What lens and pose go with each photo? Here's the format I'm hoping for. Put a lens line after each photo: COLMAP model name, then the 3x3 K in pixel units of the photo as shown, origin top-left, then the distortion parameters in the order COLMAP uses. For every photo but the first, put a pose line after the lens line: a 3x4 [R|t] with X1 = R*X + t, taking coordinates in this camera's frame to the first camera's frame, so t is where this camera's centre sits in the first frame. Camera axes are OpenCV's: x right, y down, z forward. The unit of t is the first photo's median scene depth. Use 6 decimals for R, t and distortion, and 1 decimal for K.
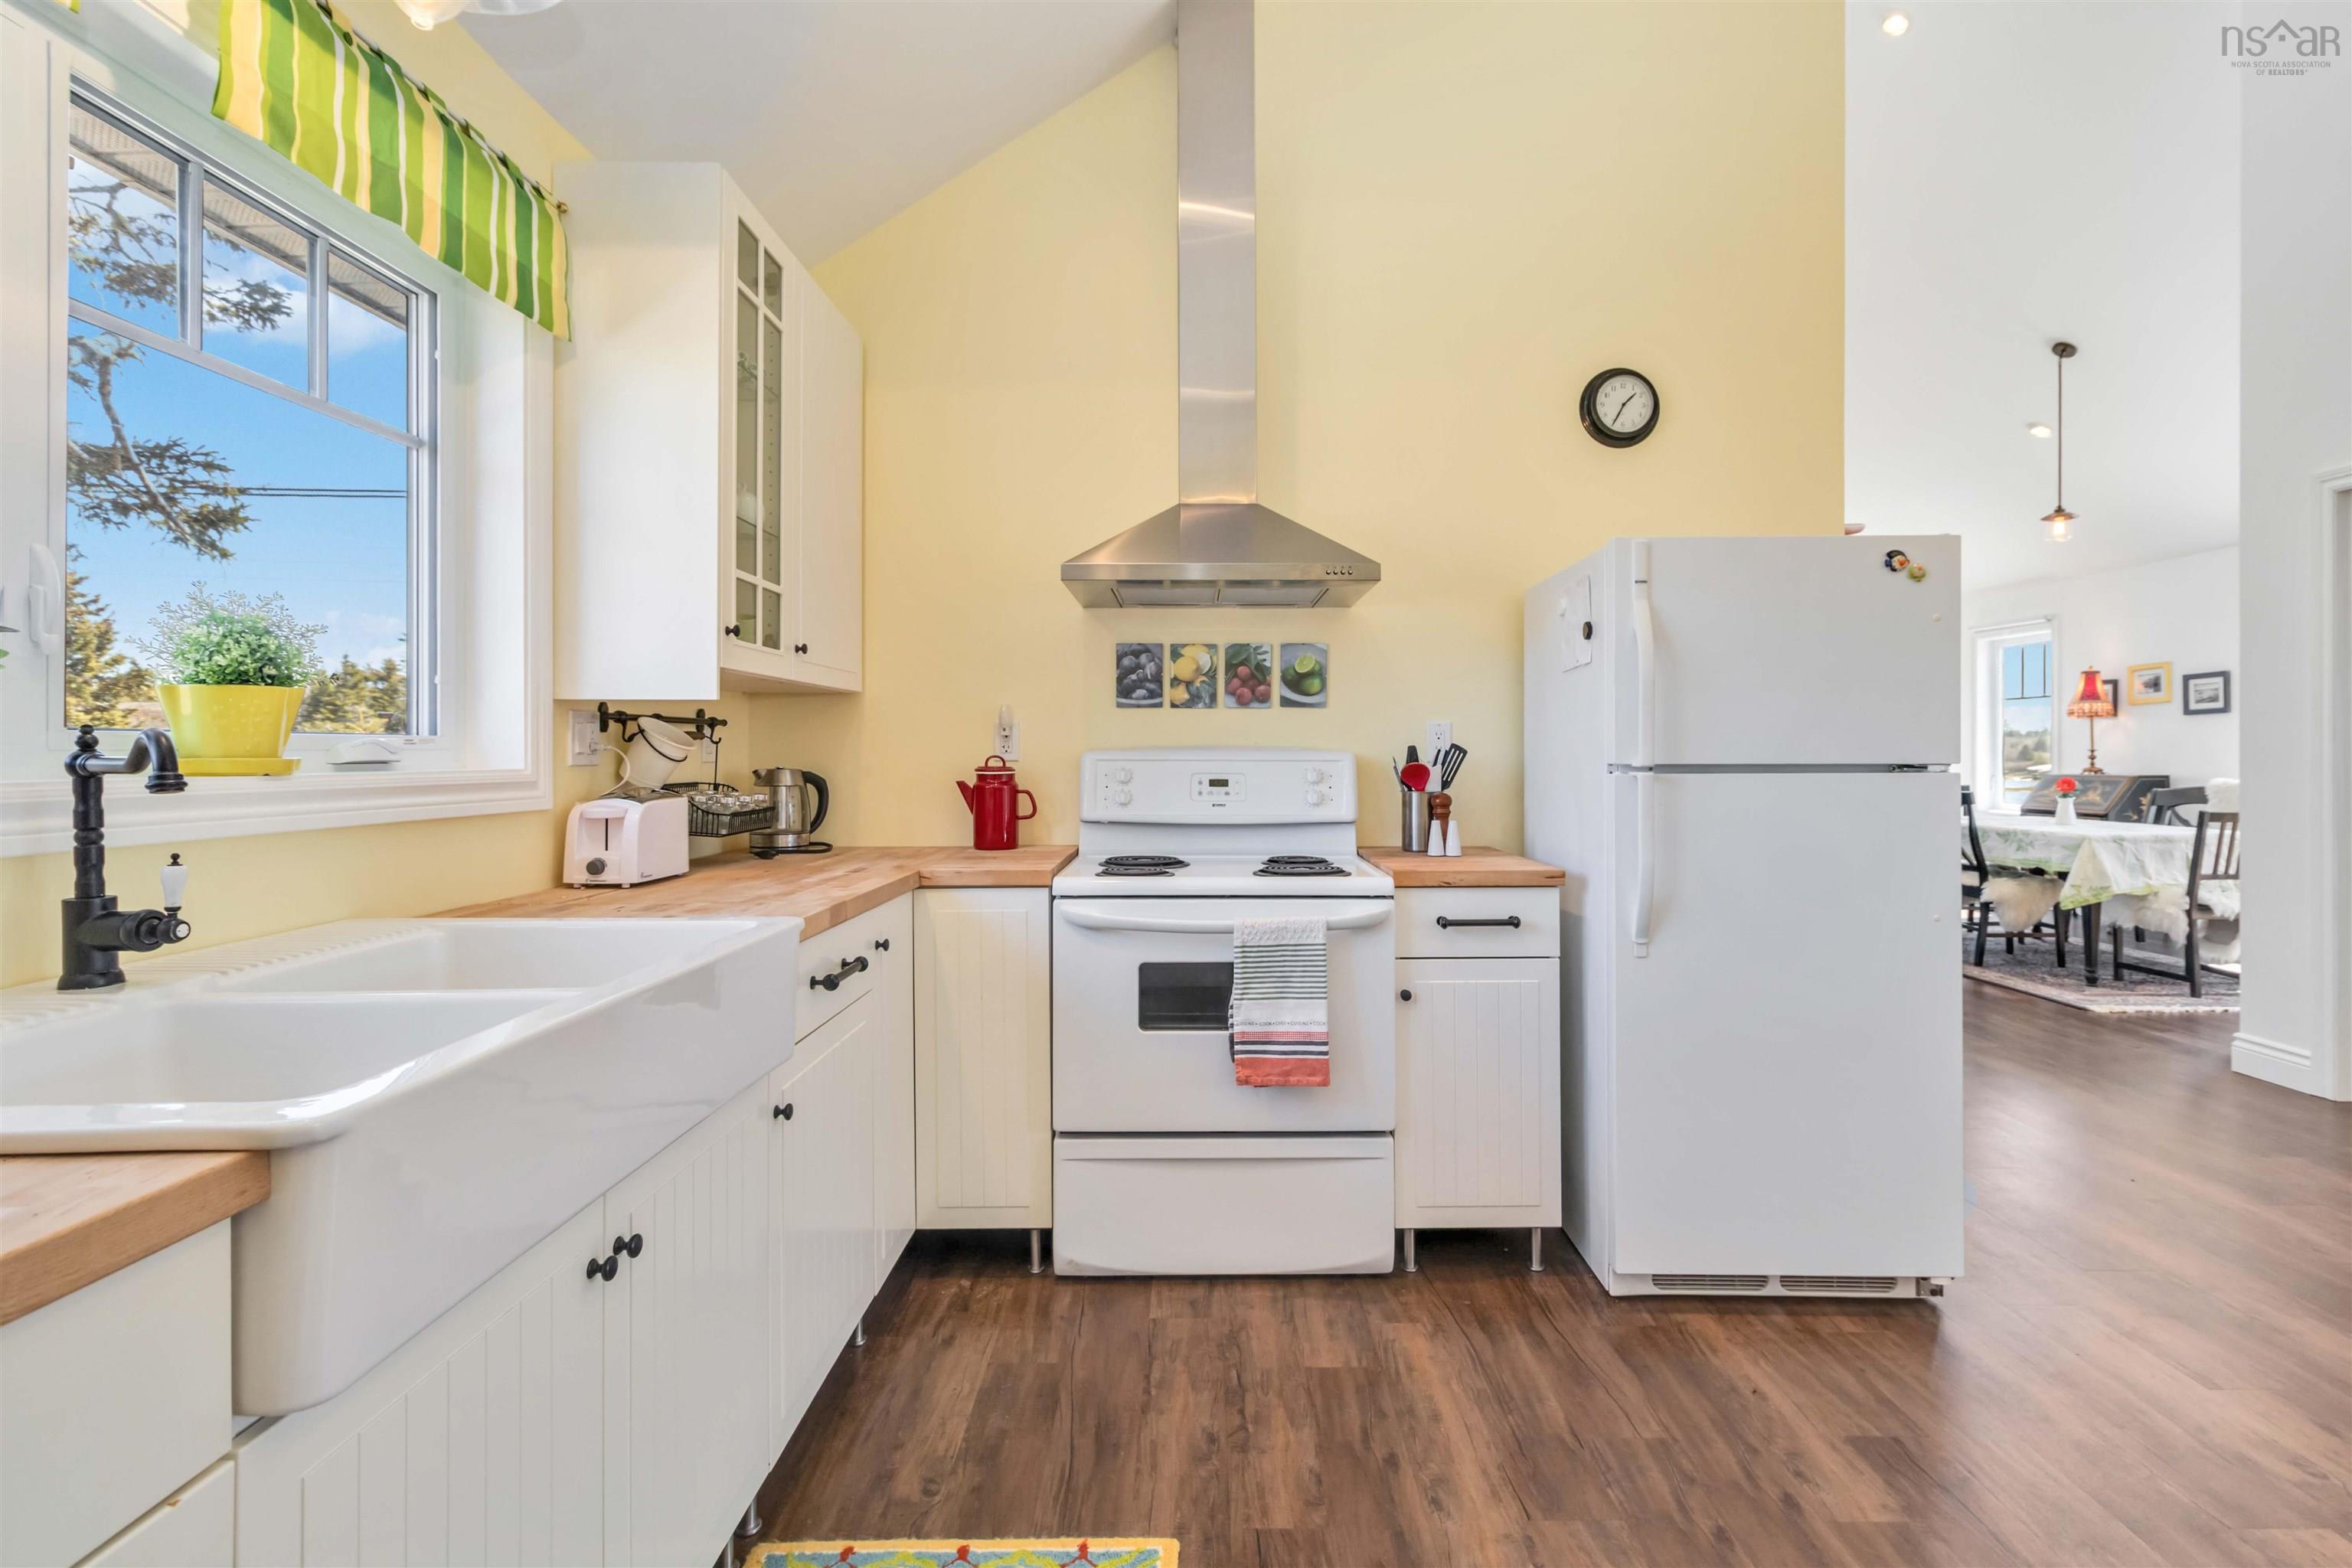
lens RADIAL K [[1112.3, 0, 1201.7], [0, 1112.3, 750.6], [0, 0, 1]] dist [0.008417, -0.000440]
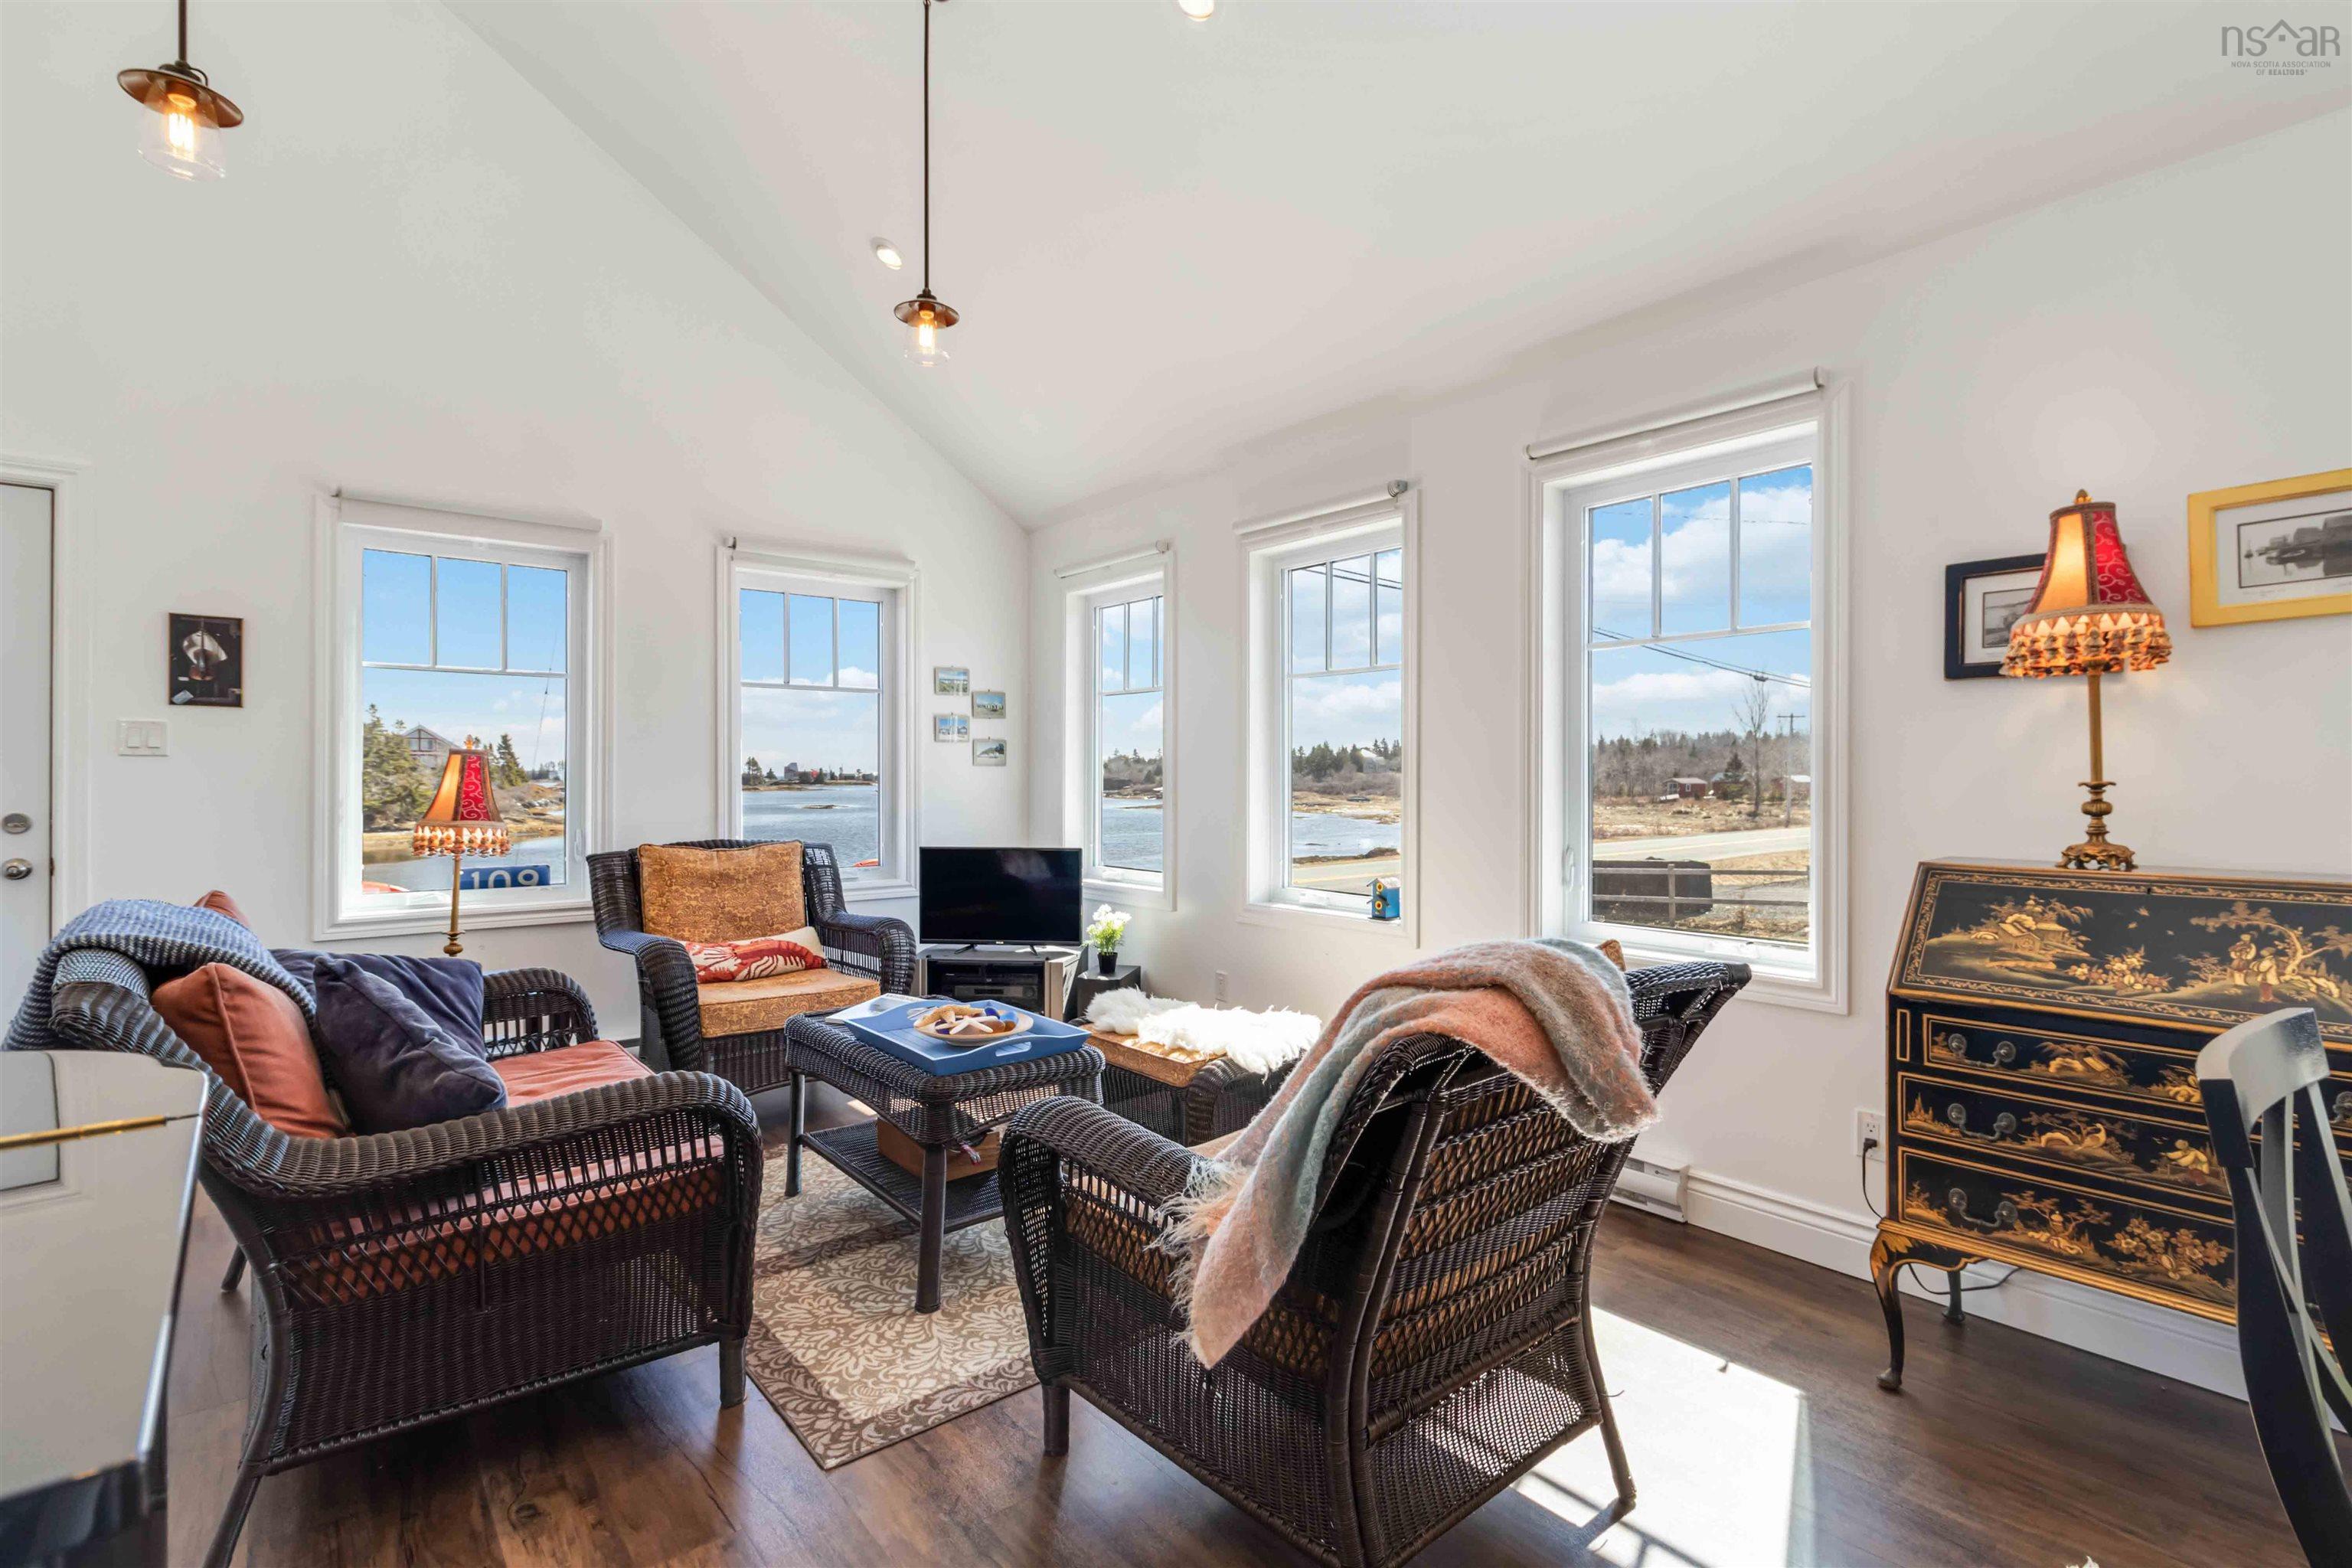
lens RADIAL K [[1108.2, 0, 1204.7], [0, 1108.2, 776.4], [0, 0, 1]] dist [0.006838, -0.000200]
pose [[0.770777, 0.002083, 0.637102, 1.407173], [-0.003221, 0.999995, 0.000627, -0.005778], [-0.637097, -0.002535, 0.770780, 2.953064]]
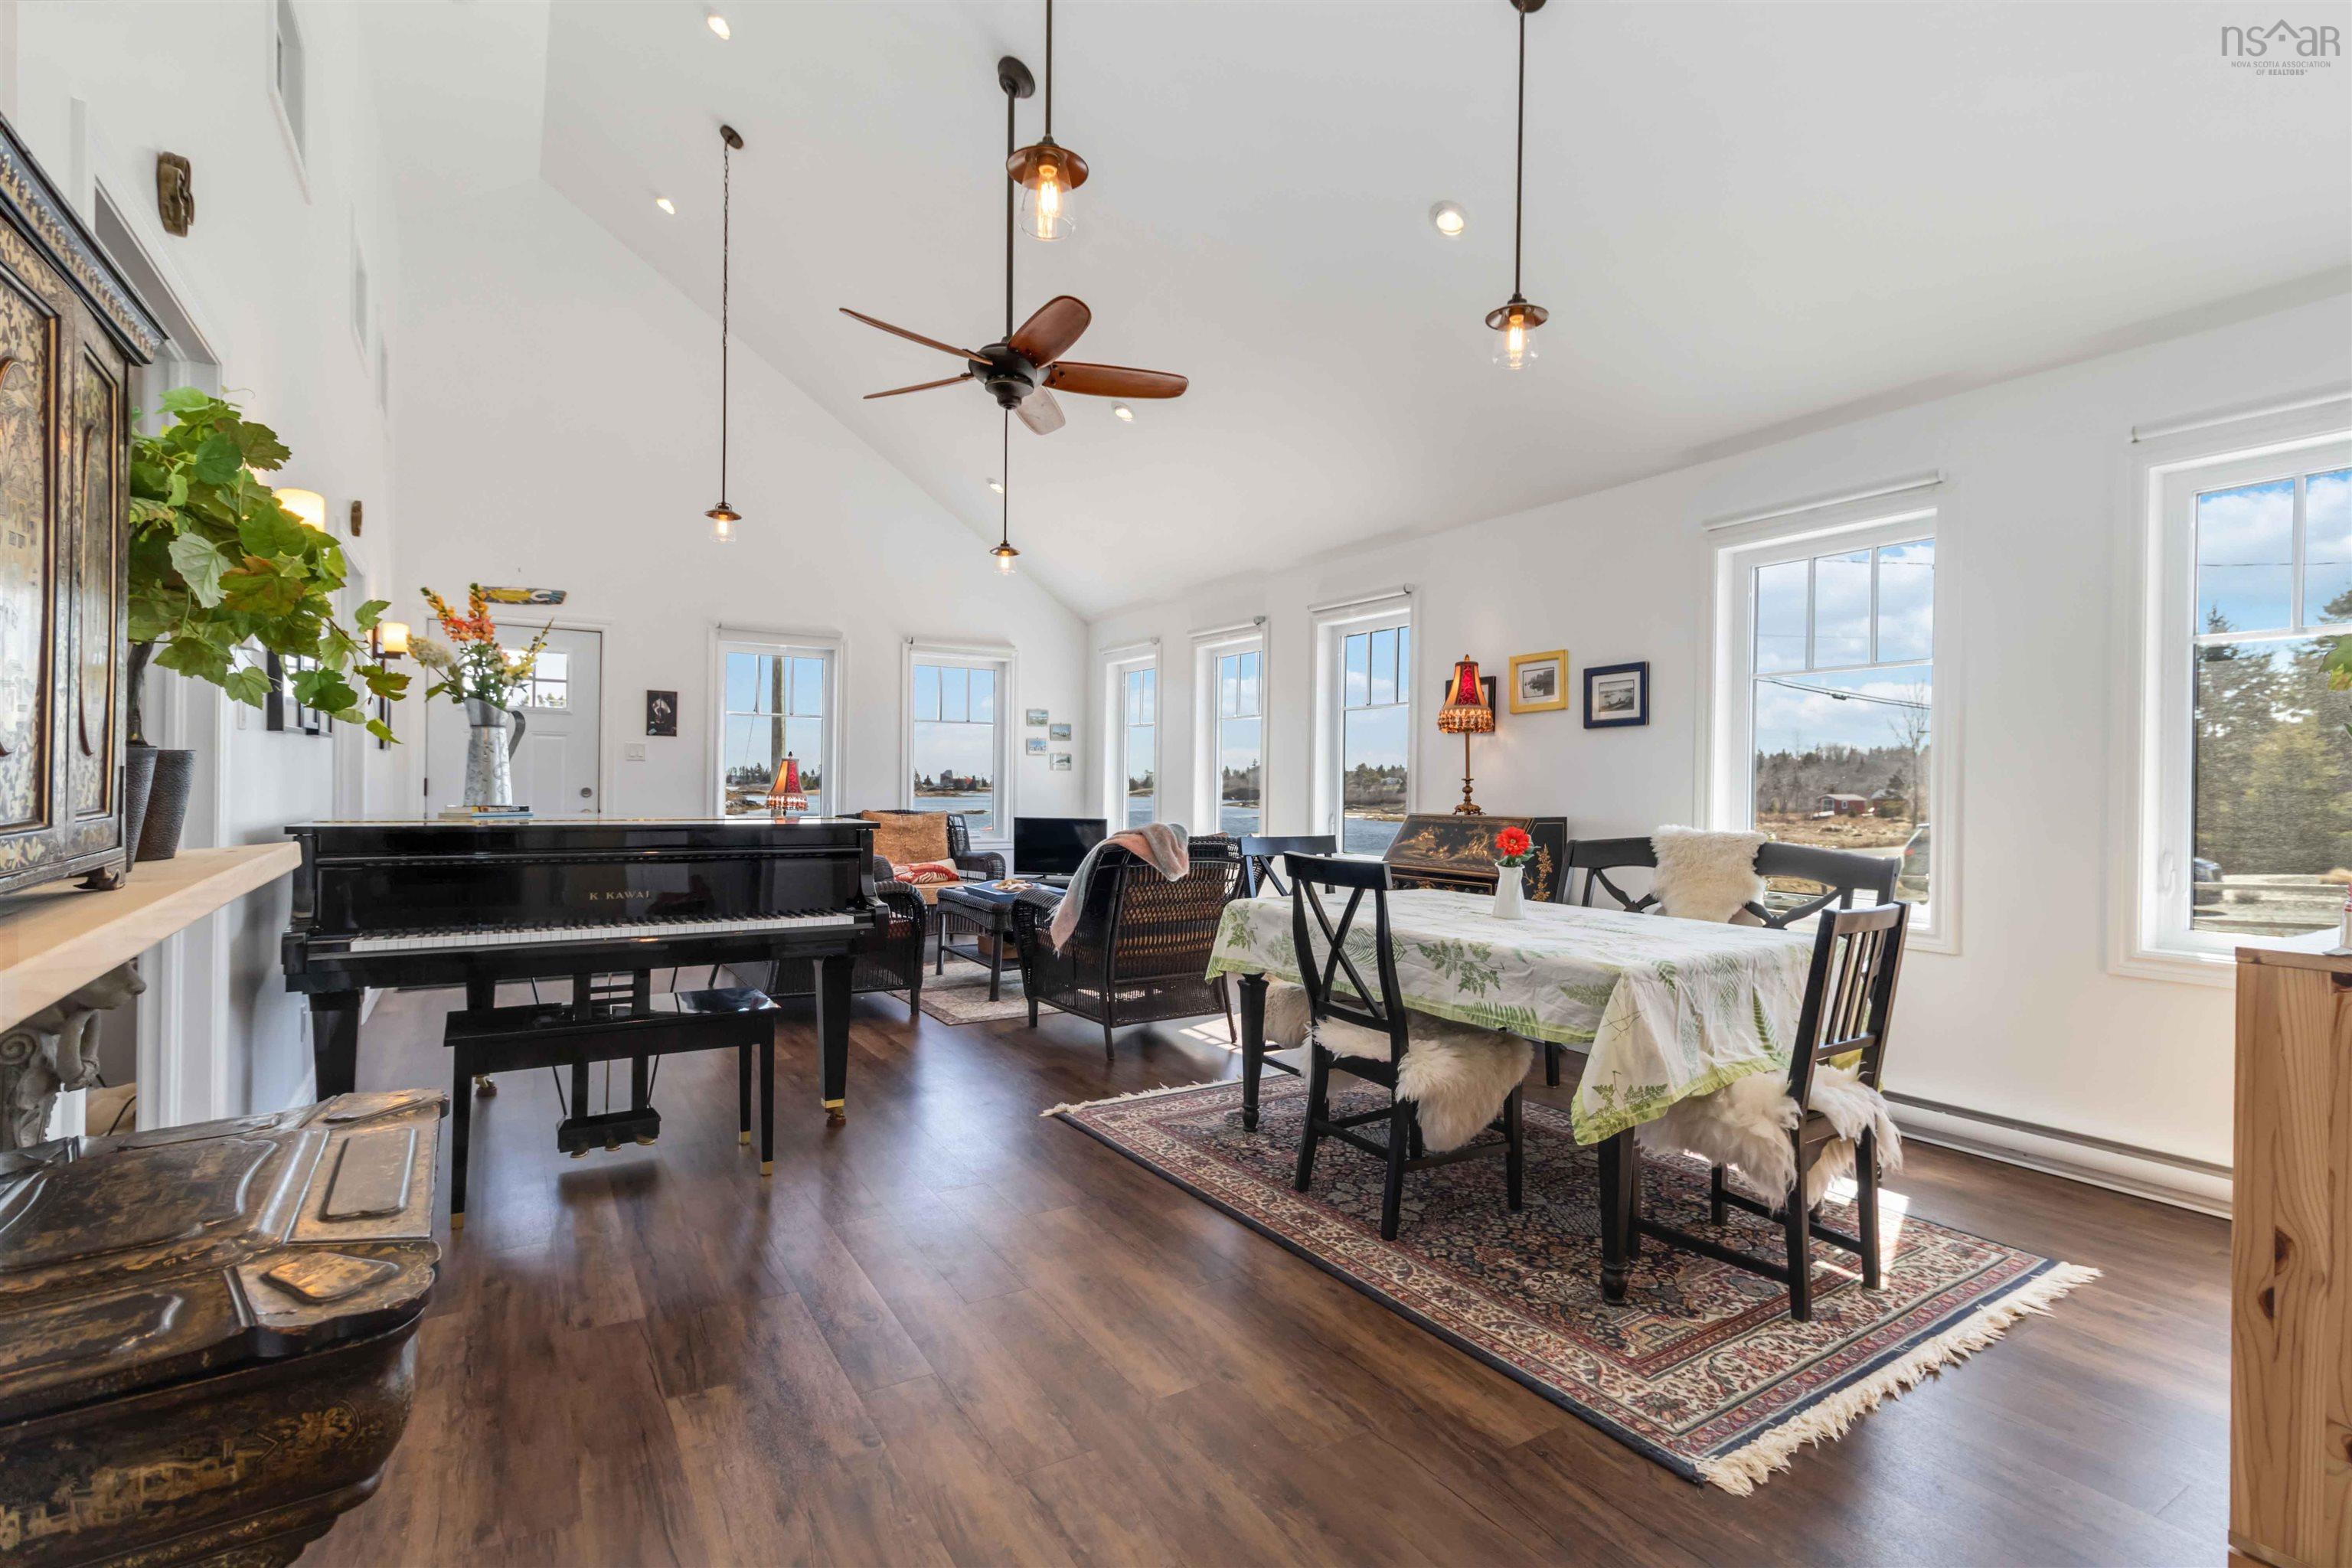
lens RADIAL K [[1100.6, 0, 1200.1], [0, 1100.6, 791.5], [0, 0, 1]] dist [0.006185, -0.000133]
pose [[0.847205, 0.008910, 0.531191, 0.975691], [-0.014391, 0.999877, 0.006181, 0.016031], [-0.531071, -0.012881, 0.847229, 1.662239]]
